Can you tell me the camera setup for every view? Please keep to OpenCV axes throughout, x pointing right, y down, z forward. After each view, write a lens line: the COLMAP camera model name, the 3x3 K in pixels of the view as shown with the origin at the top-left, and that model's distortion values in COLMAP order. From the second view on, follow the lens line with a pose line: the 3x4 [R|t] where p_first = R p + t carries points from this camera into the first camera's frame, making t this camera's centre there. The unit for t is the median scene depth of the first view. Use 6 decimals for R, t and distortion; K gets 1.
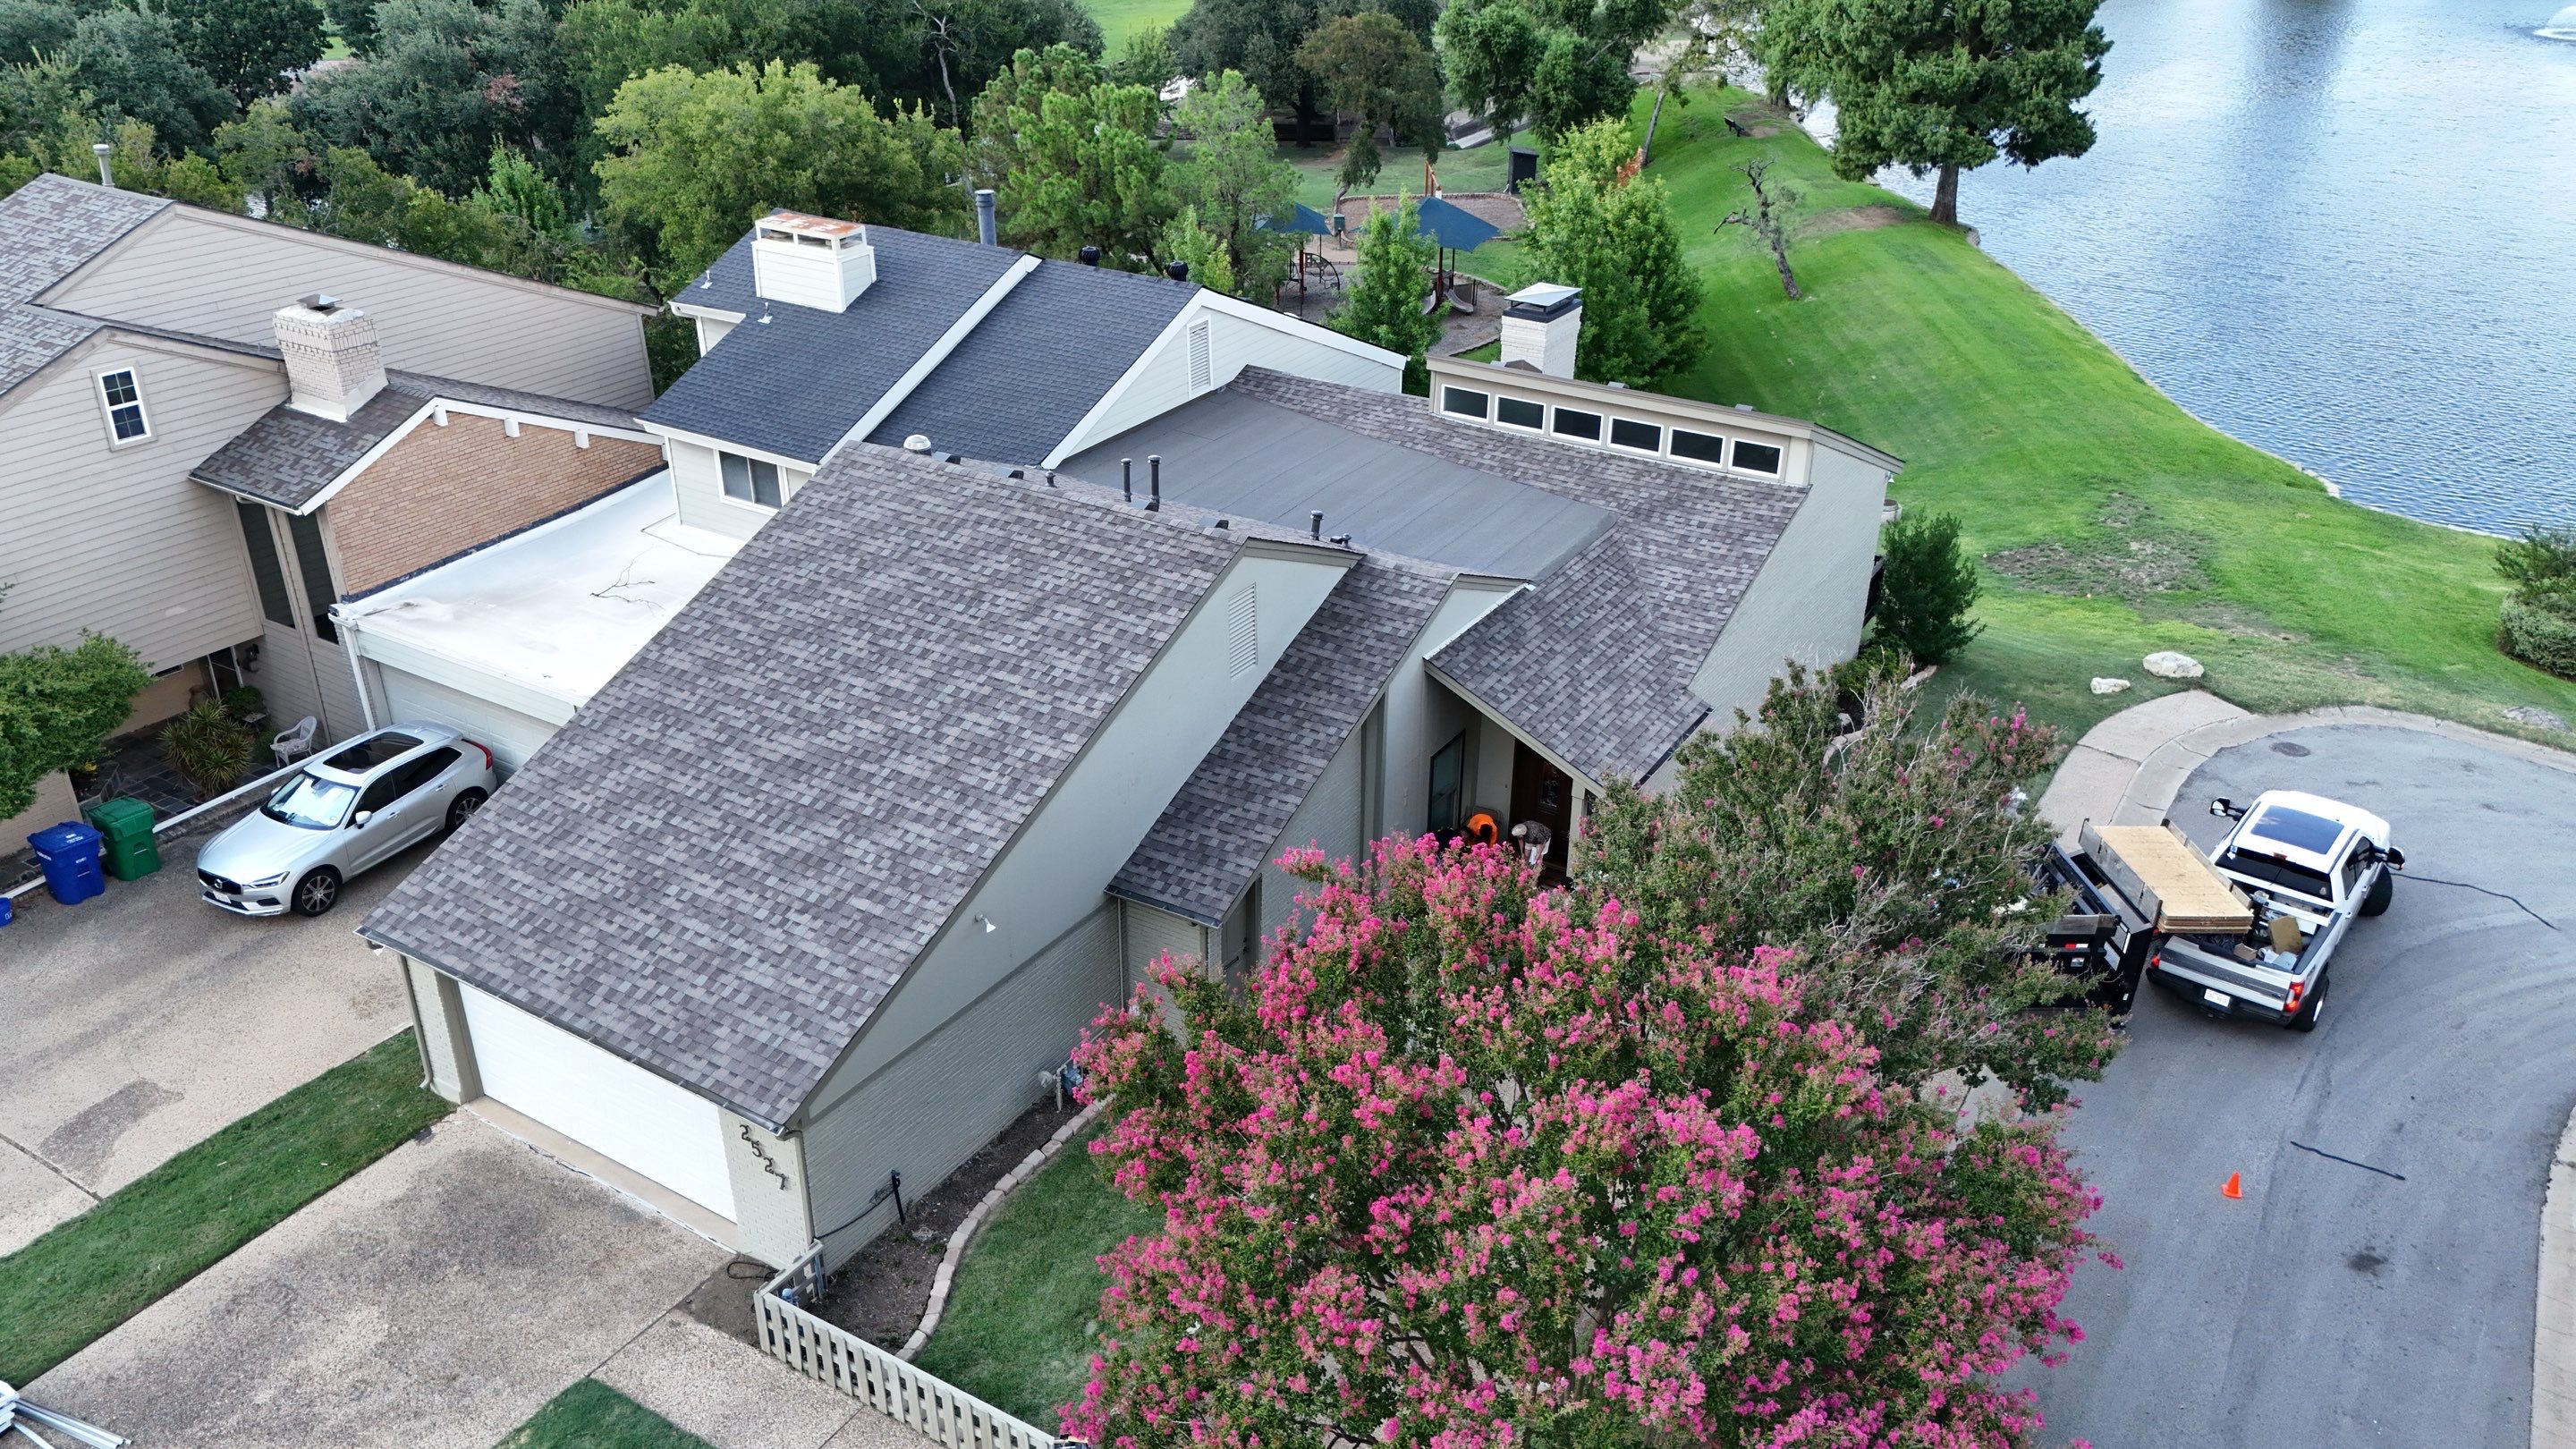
lens RADIAL K [[1886.0, 0, 1296.3], [0, 1886.0, 712.6], [0, 0, 1]] dist [0.097554, -0.156367]
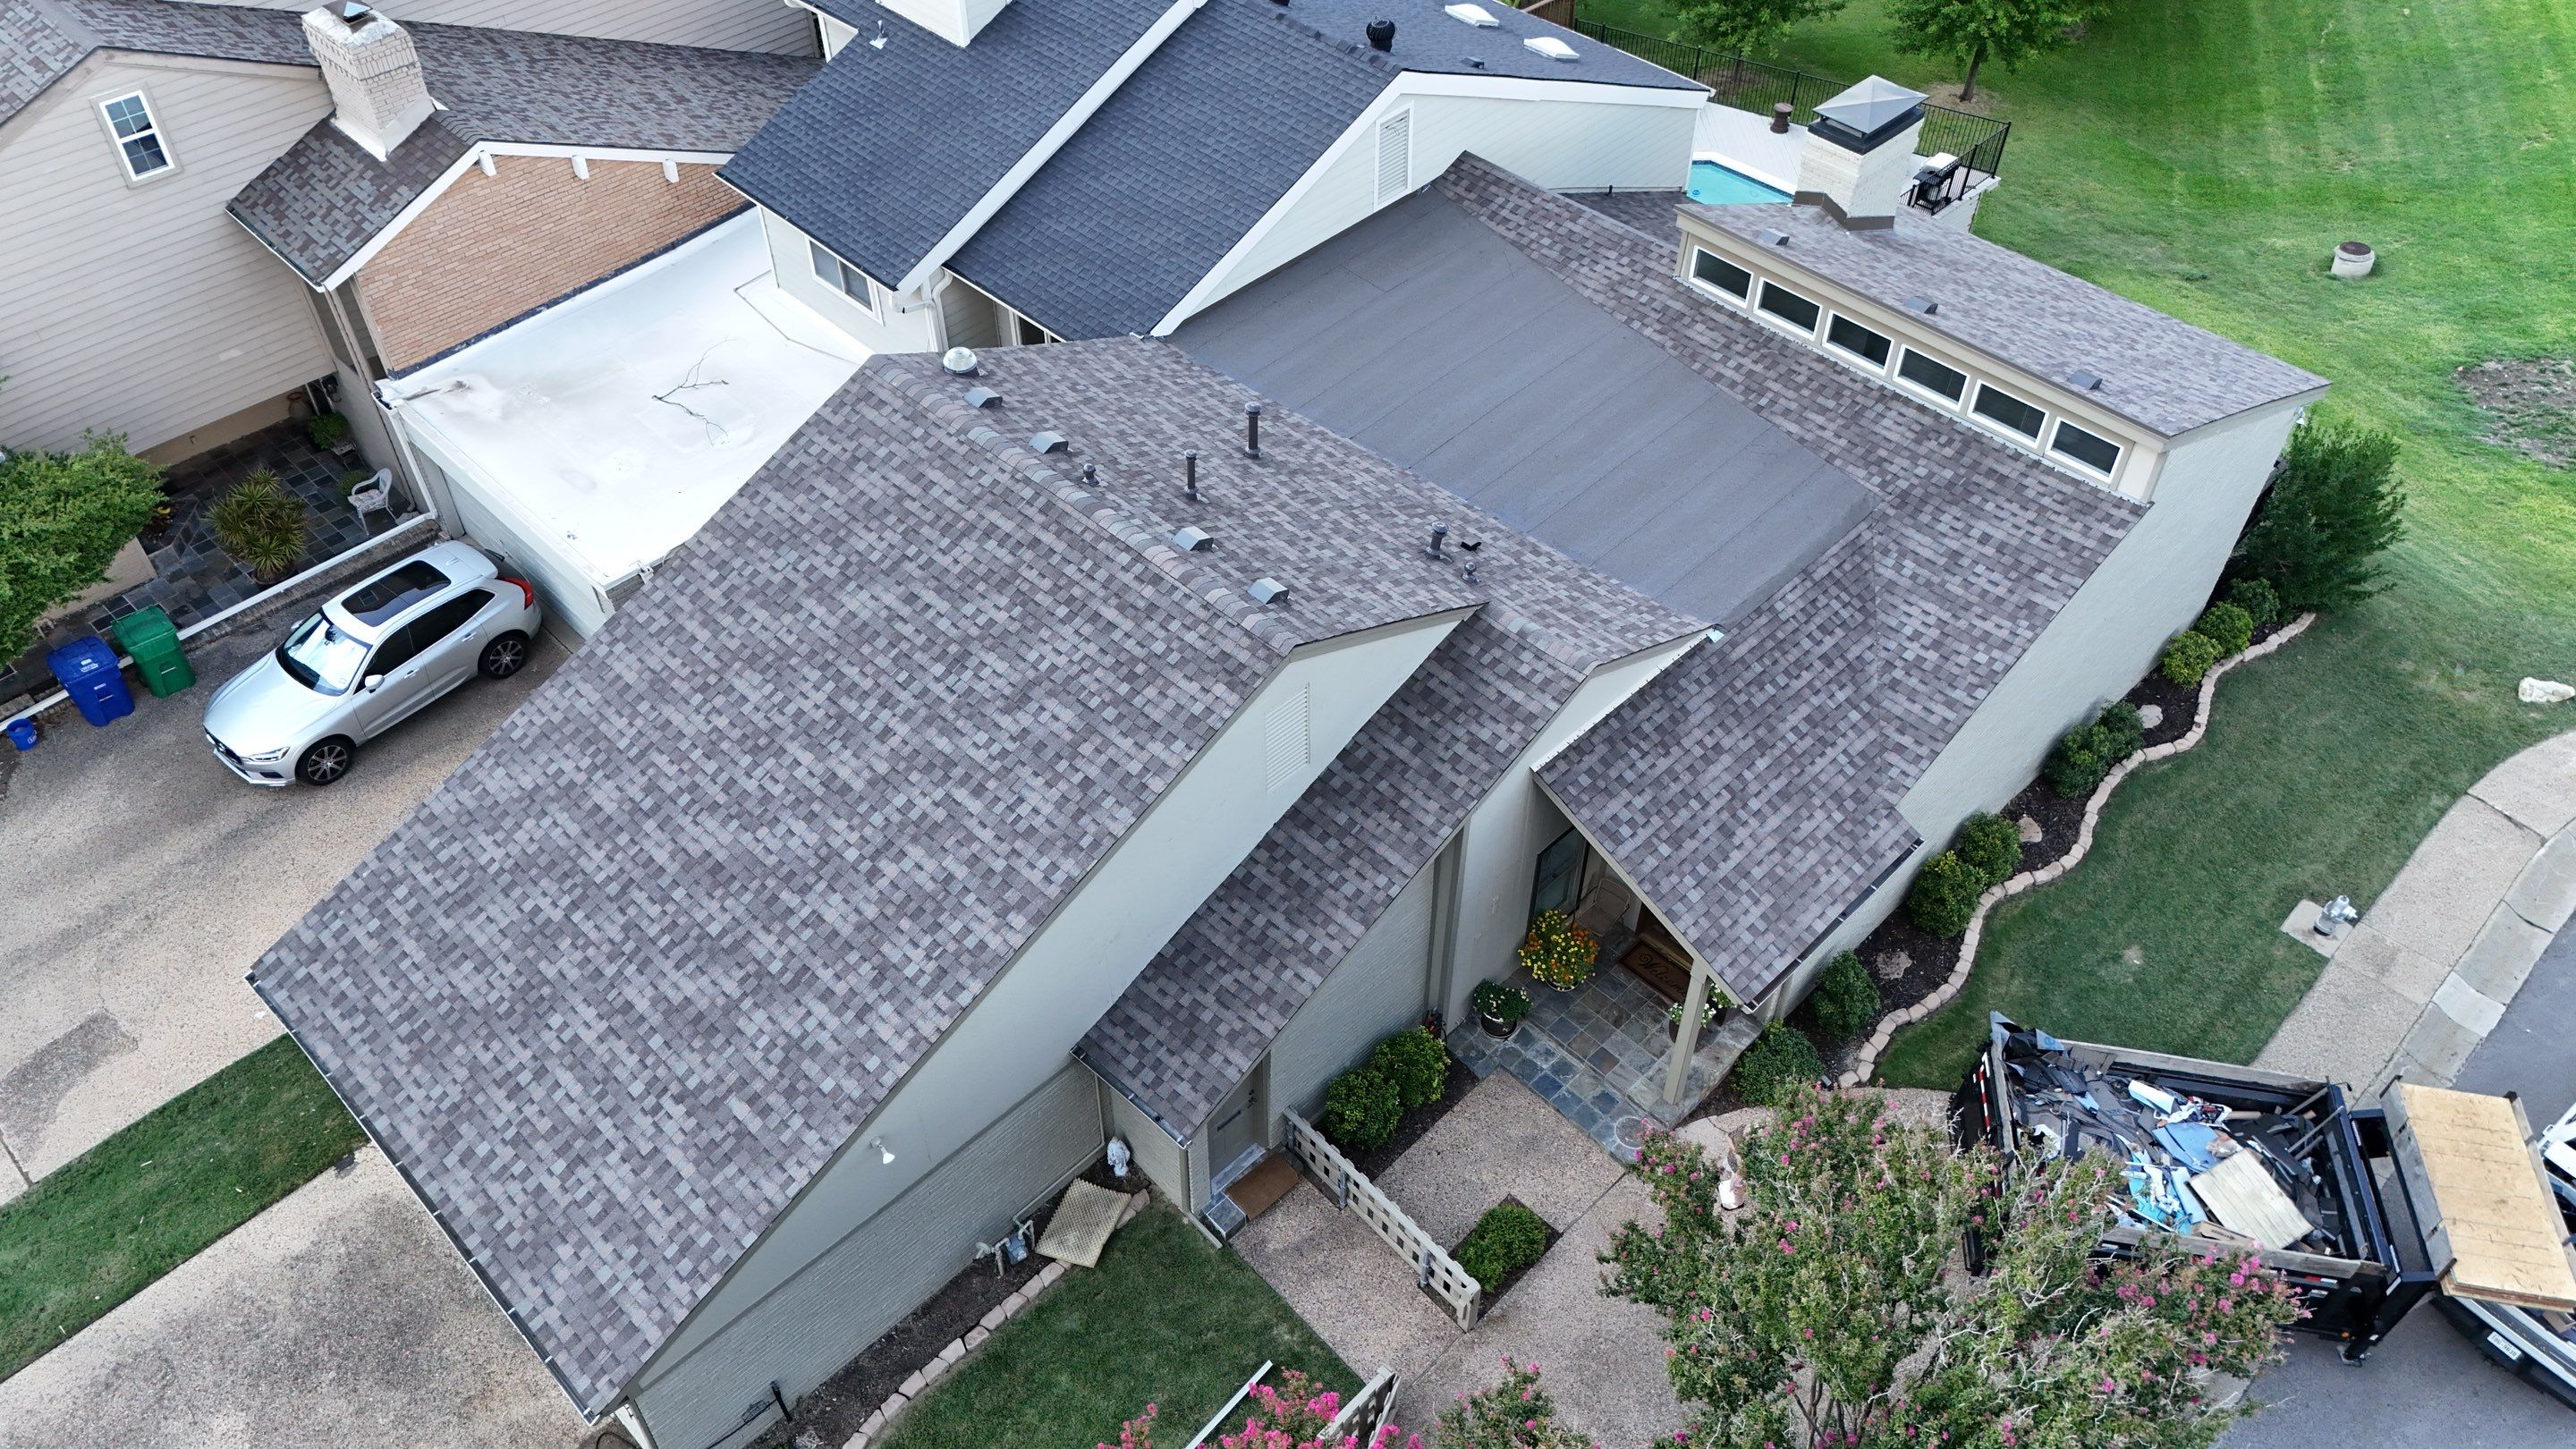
lens RADIAL K [[1902.9, 0, 1289.8], [0, 1902.9, 708.1], [0, 0, 1]] dist [0.084644, -0.113181]
pose [[0.973867, 0.156133, -0.164941, 0.101775], [-0.097496, 0.943304, 0.317288, -0.308110], [0.205128, -0.292915, 0.933875, 0.269119]]
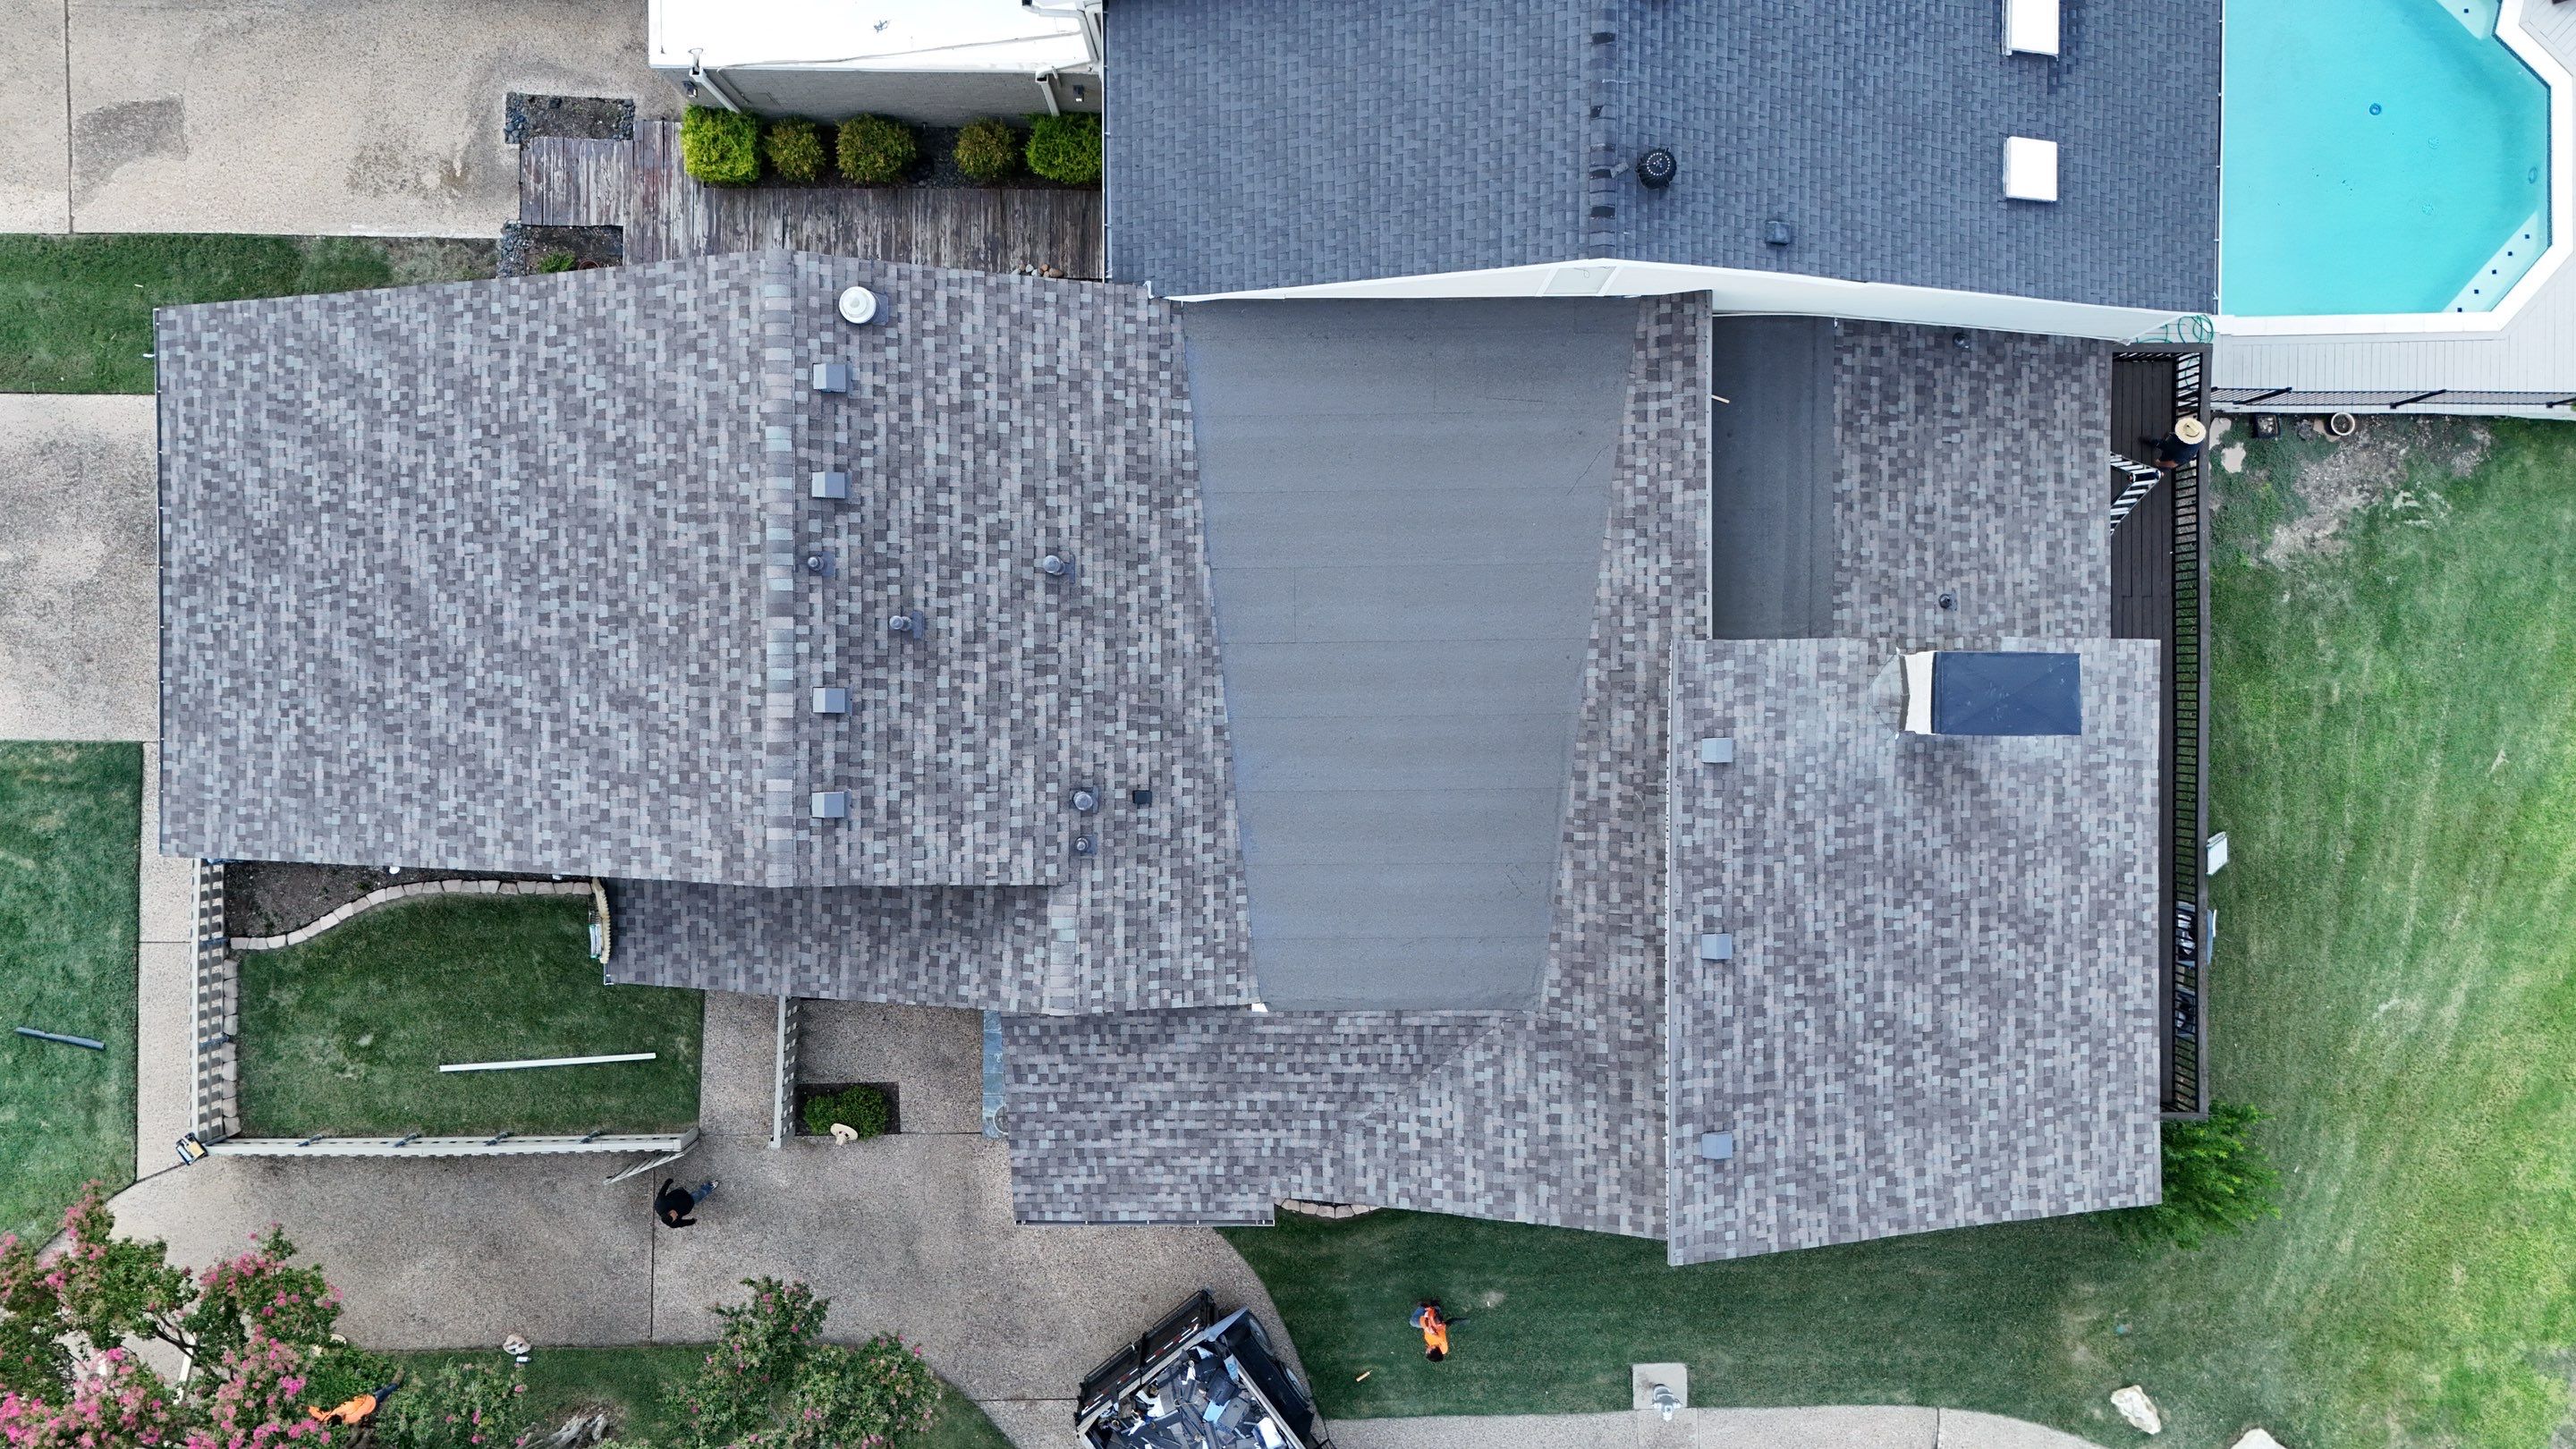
lens RADIAL K [[1886.0, 0, 1296.3], [0, 1886.0, 712.6], [0, 0, 1]] dist [0.097554, -0.156367]
pose [[0.524810, 0.851219, 0.000124, 0.029601], [-0.382381, 0.235623, 0.893457, -0.945554], [0.760499, -0.468943, 0.449148, 0.818348]]
